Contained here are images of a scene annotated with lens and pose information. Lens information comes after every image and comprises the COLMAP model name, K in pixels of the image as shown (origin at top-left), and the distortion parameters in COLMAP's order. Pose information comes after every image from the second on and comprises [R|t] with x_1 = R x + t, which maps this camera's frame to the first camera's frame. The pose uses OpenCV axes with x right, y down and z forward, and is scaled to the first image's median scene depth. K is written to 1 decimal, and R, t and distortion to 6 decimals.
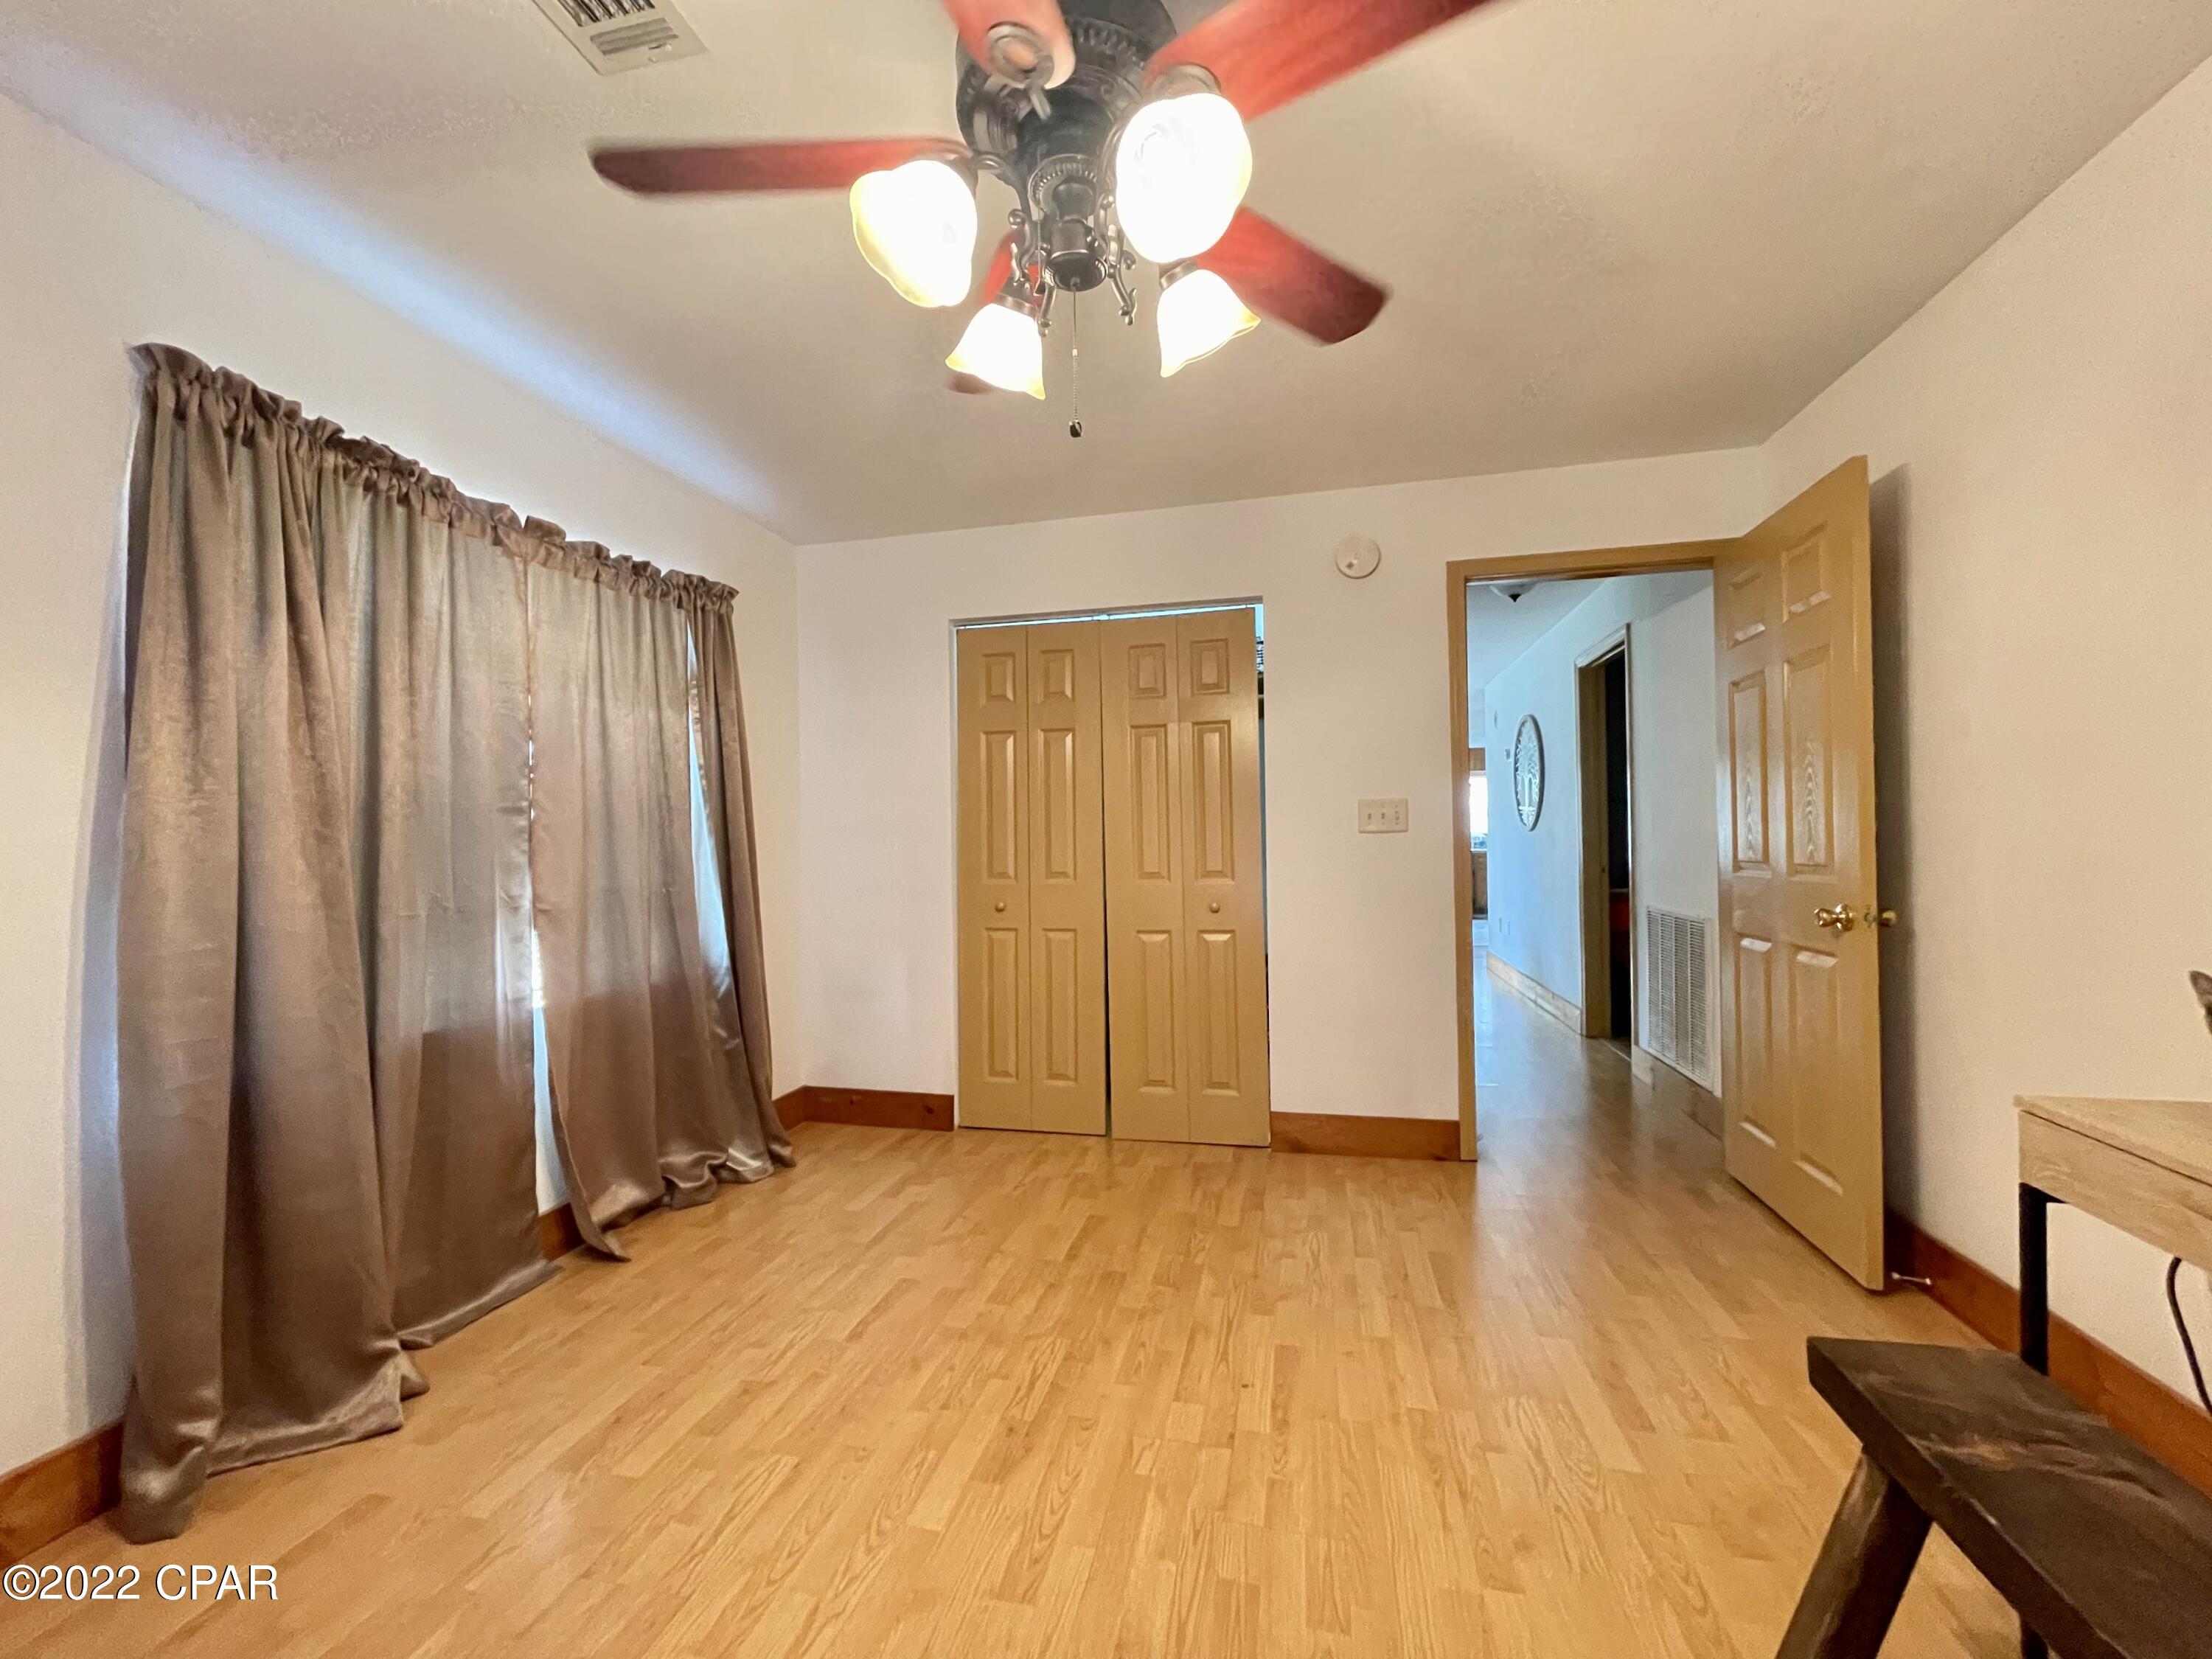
lens RADIAL K [[897.2, 0, 1098.6], [0, 897.2, 832.8], [0, 0, 1]] dist [-0.007635, 0.002766]
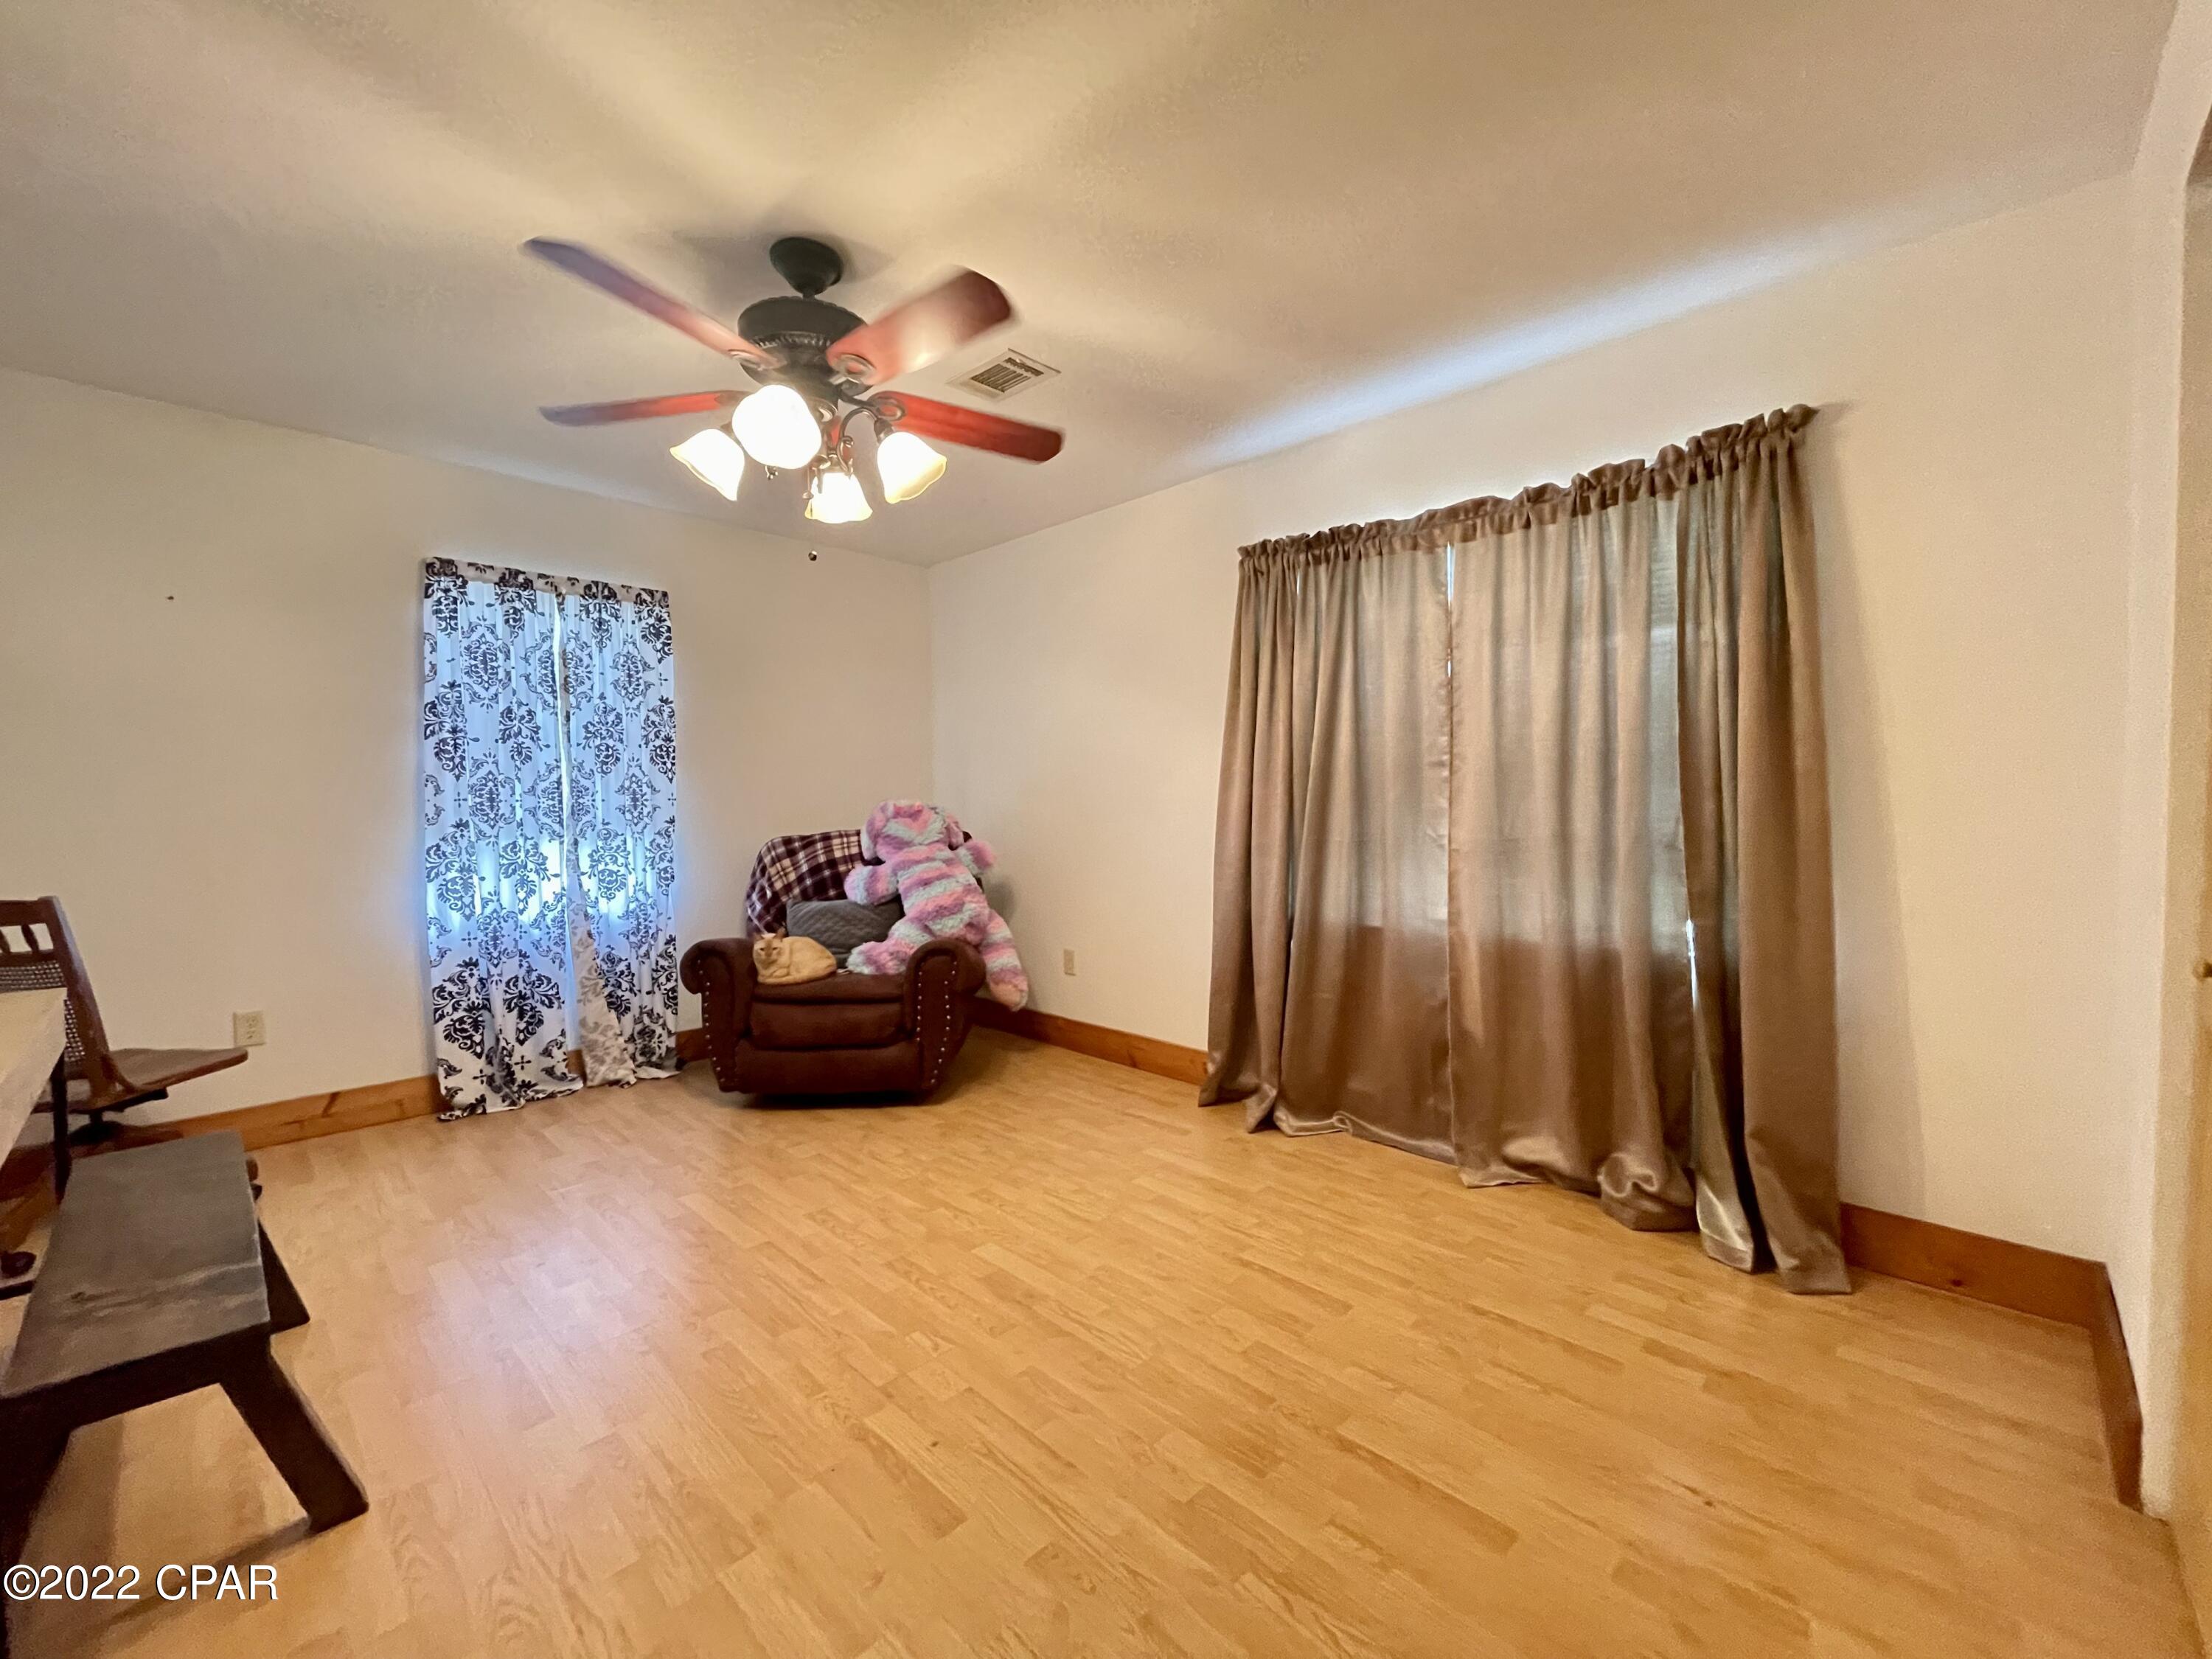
lens RADIAL K [[897.2, 0, 1098.6], [0, 897.2, 832.8], [0, 0, 1]] dist [-0.007635, 0.002766]
pose [[-0.524217, 0.046939, -0.850290, 0.656684], [0.027641, 0.998892, 0.038101, 0.010342], [0.851136, -0.003530, -0.524933, 1.337947]]
